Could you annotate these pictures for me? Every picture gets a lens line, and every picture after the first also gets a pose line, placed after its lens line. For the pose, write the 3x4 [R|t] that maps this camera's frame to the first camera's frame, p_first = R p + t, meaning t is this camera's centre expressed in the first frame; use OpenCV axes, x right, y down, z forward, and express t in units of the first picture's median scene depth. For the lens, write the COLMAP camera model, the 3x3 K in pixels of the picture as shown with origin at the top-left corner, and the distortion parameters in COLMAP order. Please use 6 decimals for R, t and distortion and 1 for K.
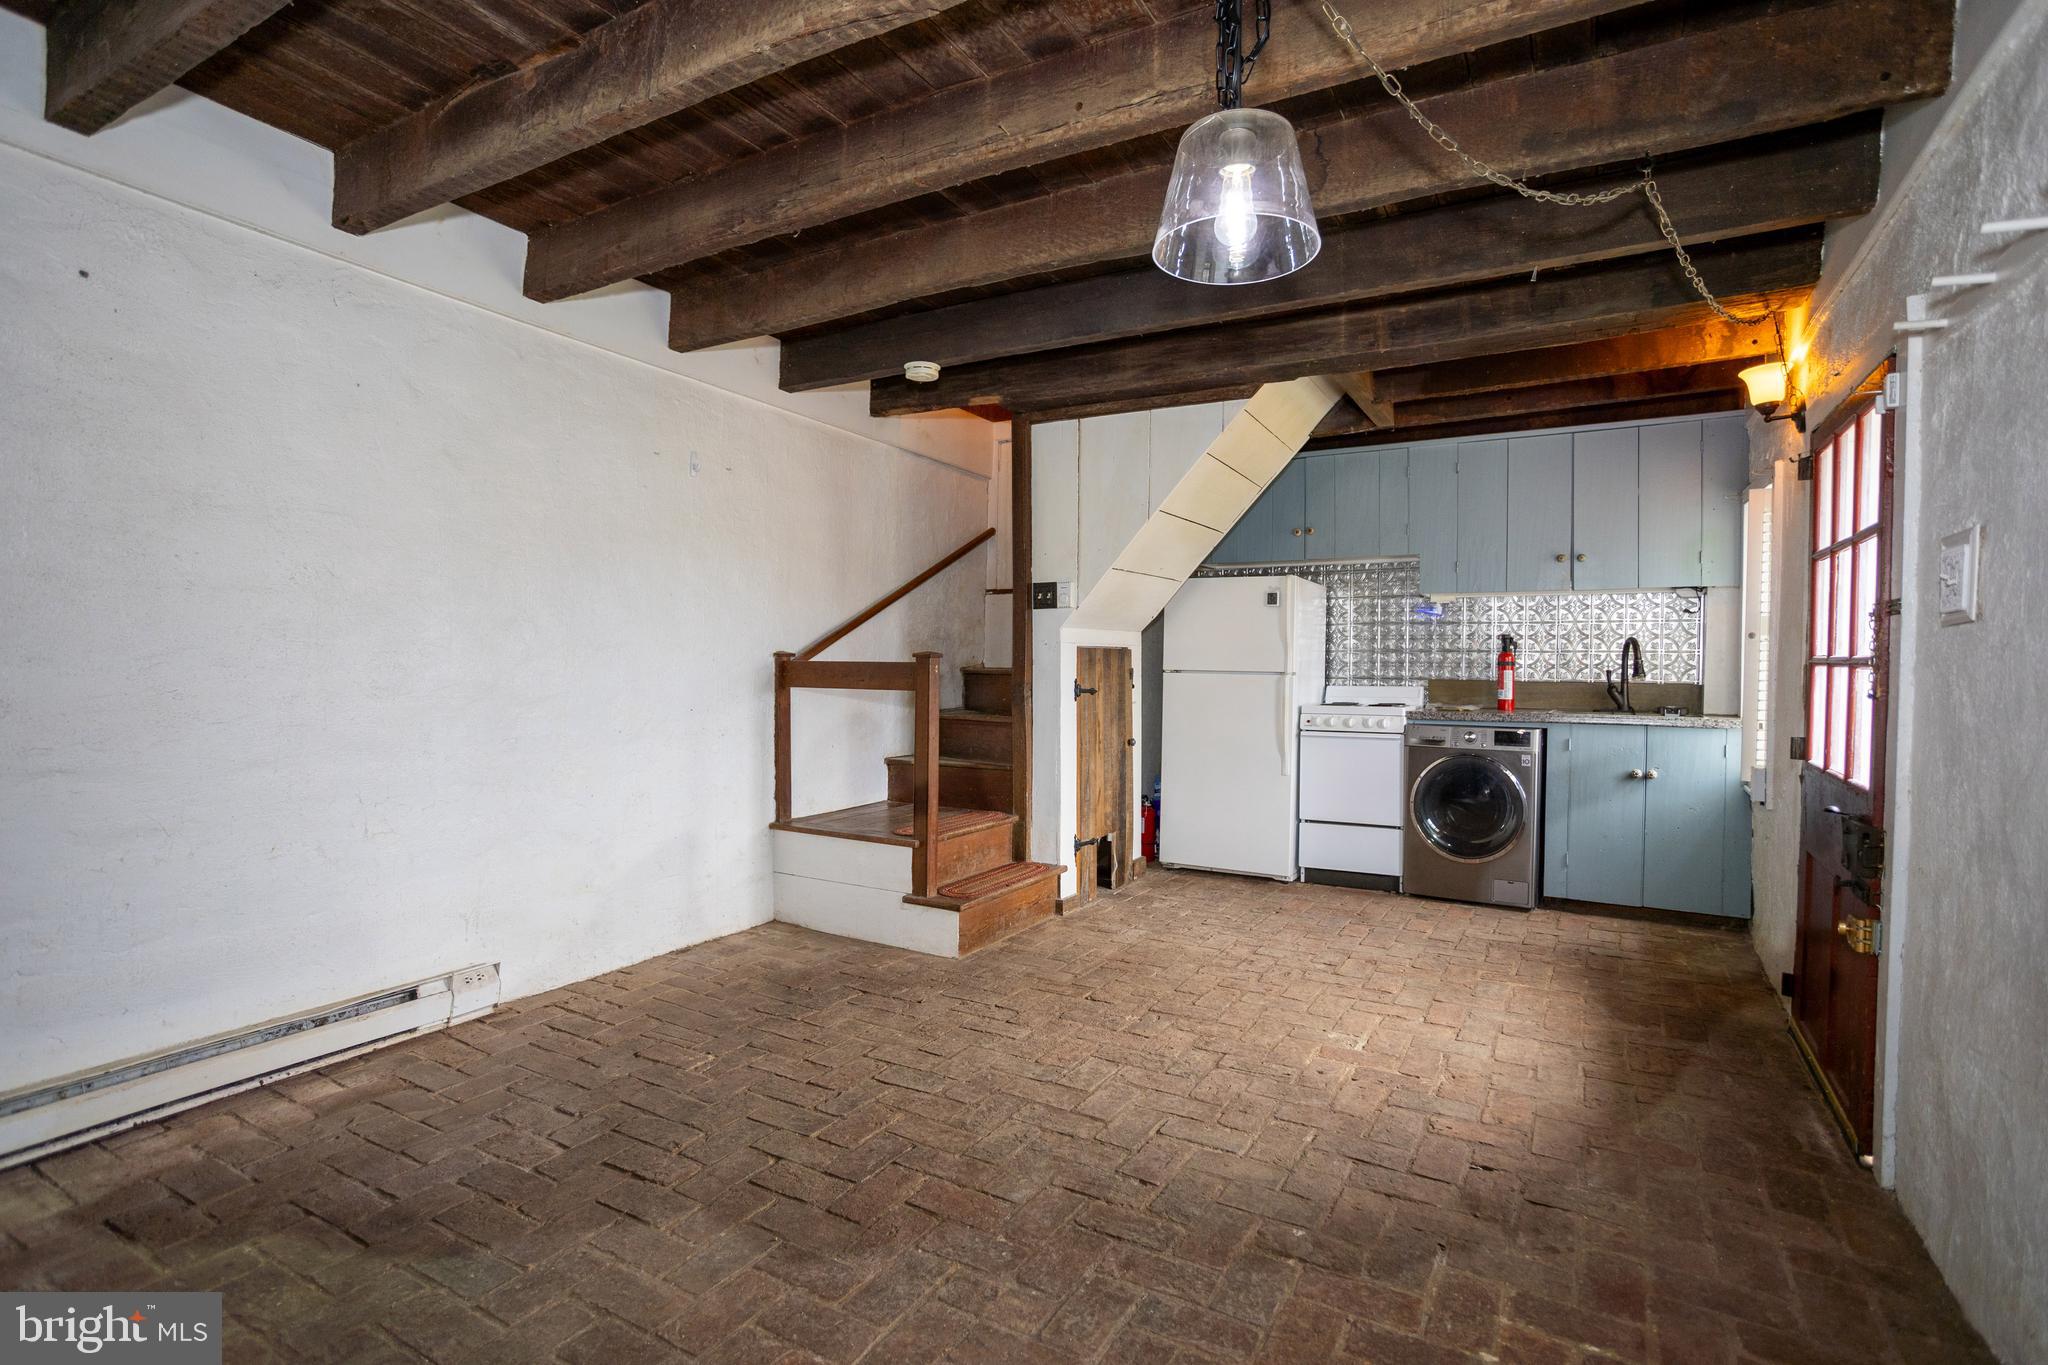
lens RADIAL K [[984.1, 0, 1034.5], [0, 984.1, 677.2], [0, 0, 1]] dist [-0.017727, 0.017690]
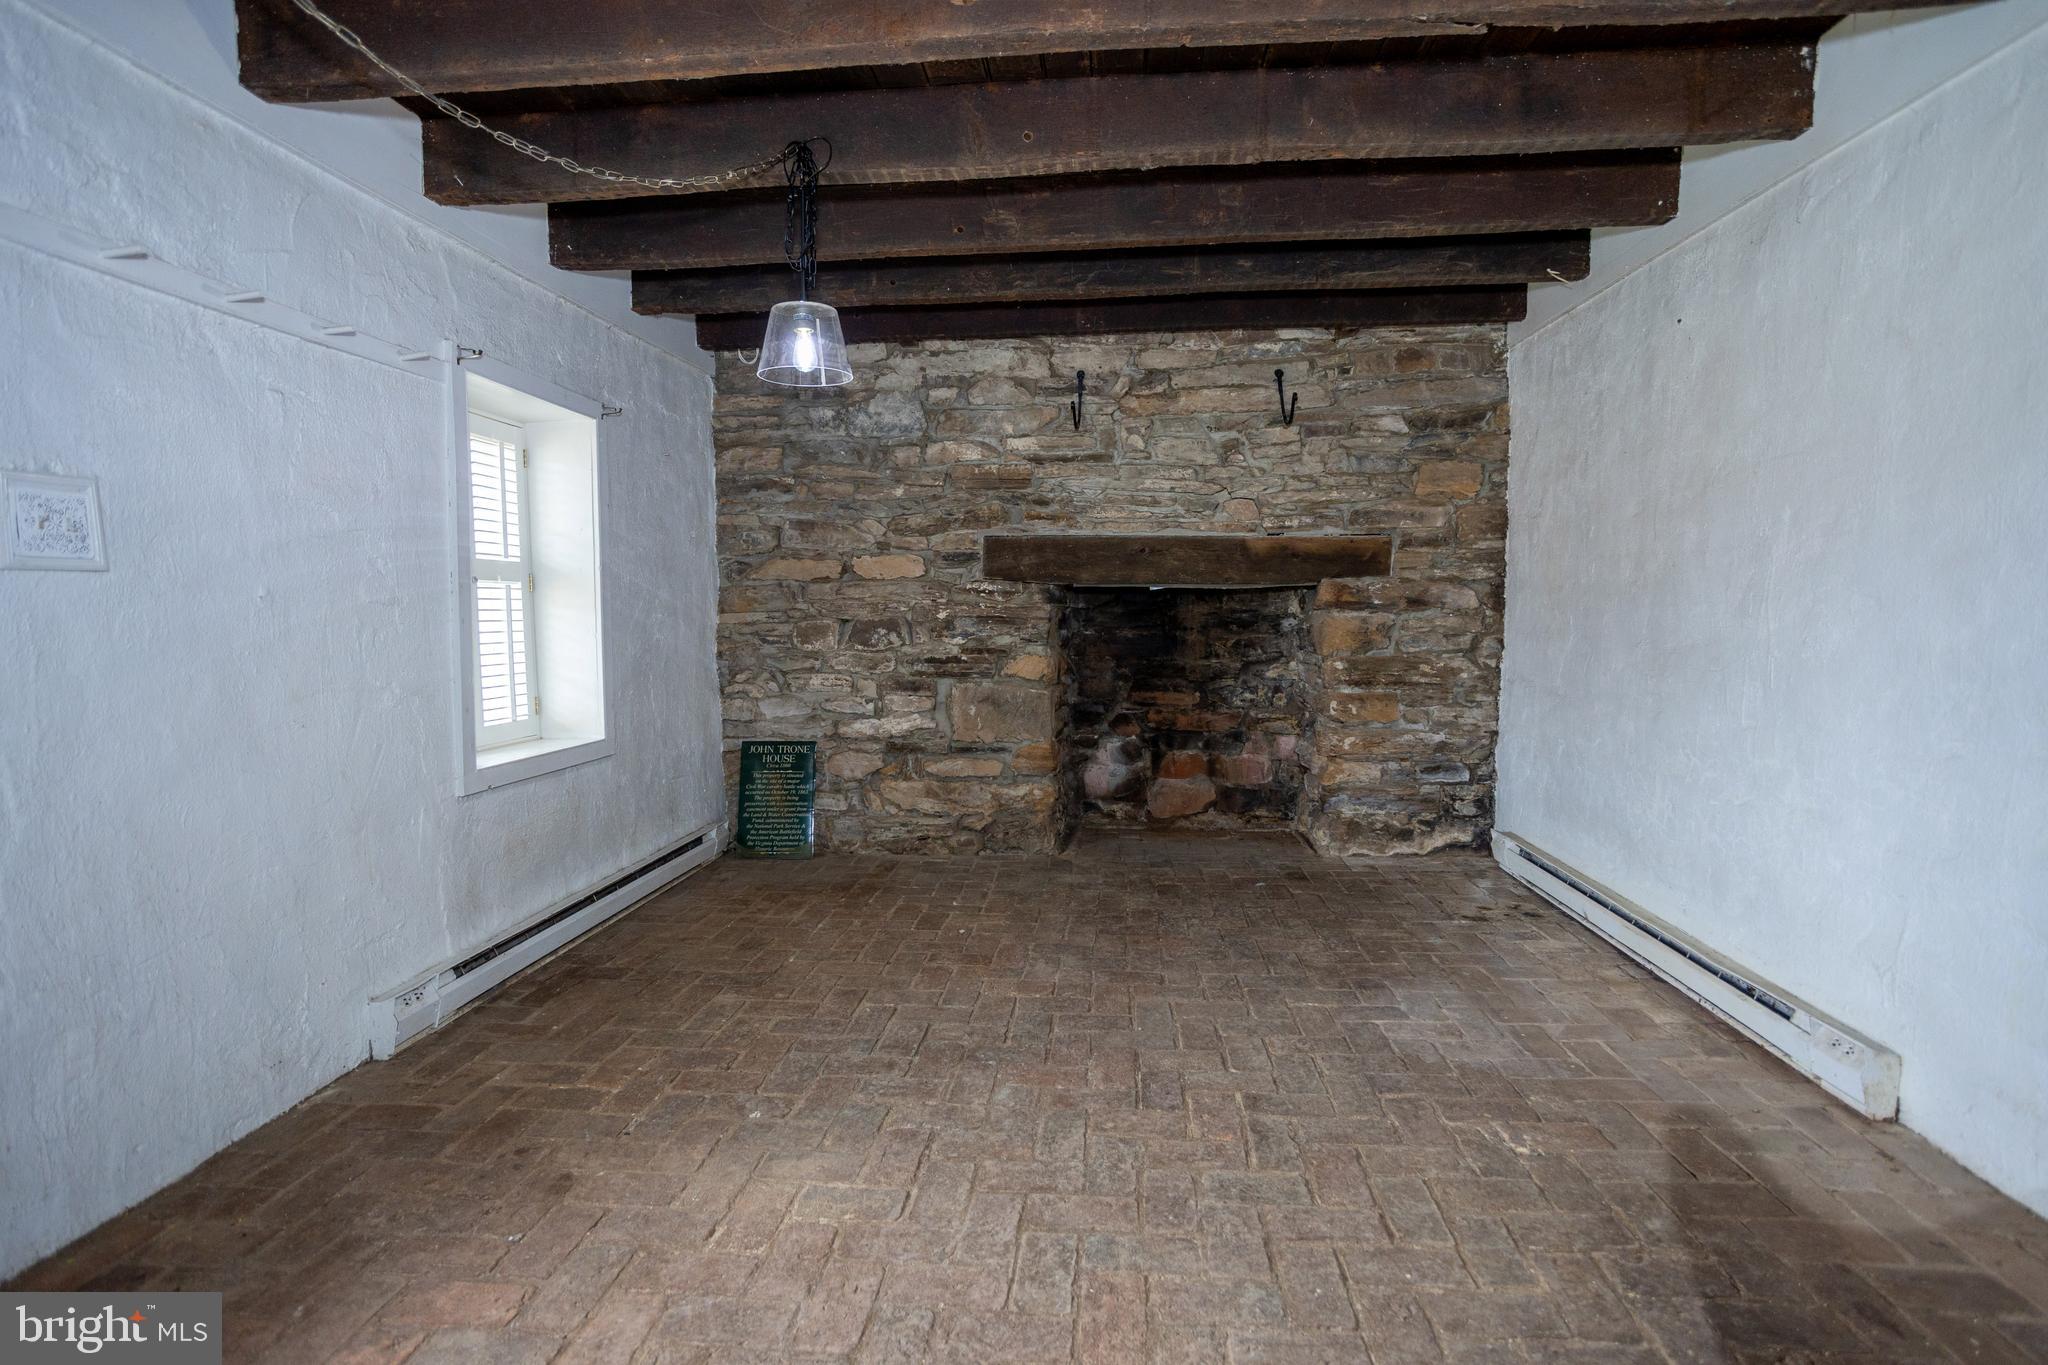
lens RADIAL K [[985.9, 0, 1033.9], [0, 985.9, 674.0], [0, 0, 1]] dist [-0.062129, 0.041926]
pose [[-0.907920, 0.019155, -0.418705, 0.180011], [-0.014493, 0.996923, 0.077035, -0.014366], [0.418893, 0.076010, -0.904849, 0.864575]]
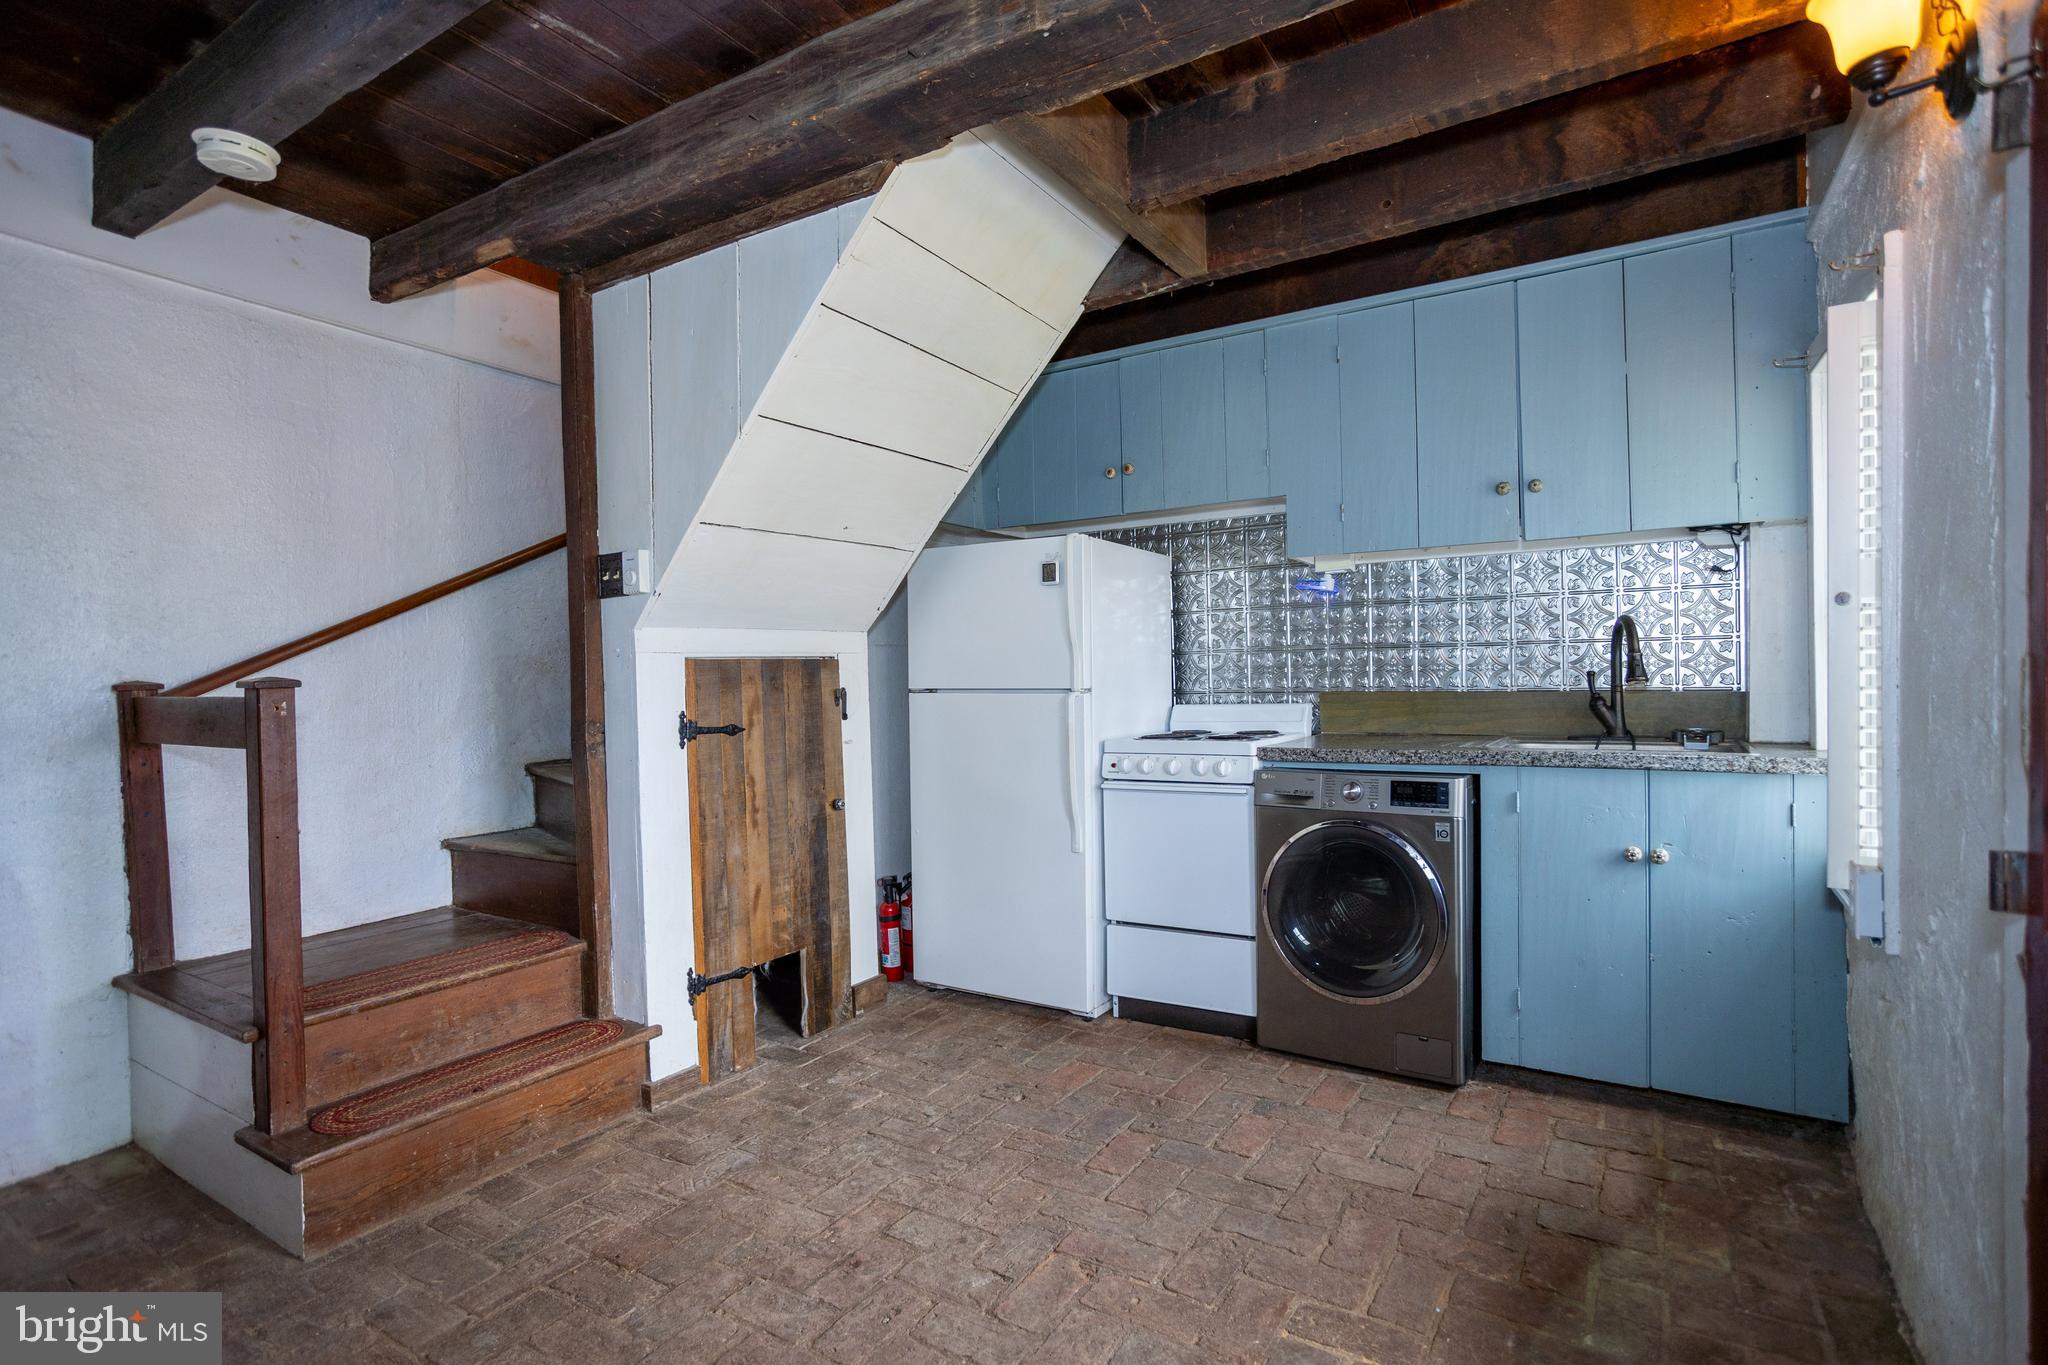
lens RADIAL K [[988.5, 0, 1031.5], [0, 988.5, 682.8], [0, 0, 1]] dist [-0.037432, 0.024484]
pose [[0.998950, -0.028074, -0.036194, 0.264079], [0.027922, 0.999599, -0.004696, -0.006826], [0.036312, 0.003681, 0.999334, 0.384178]]
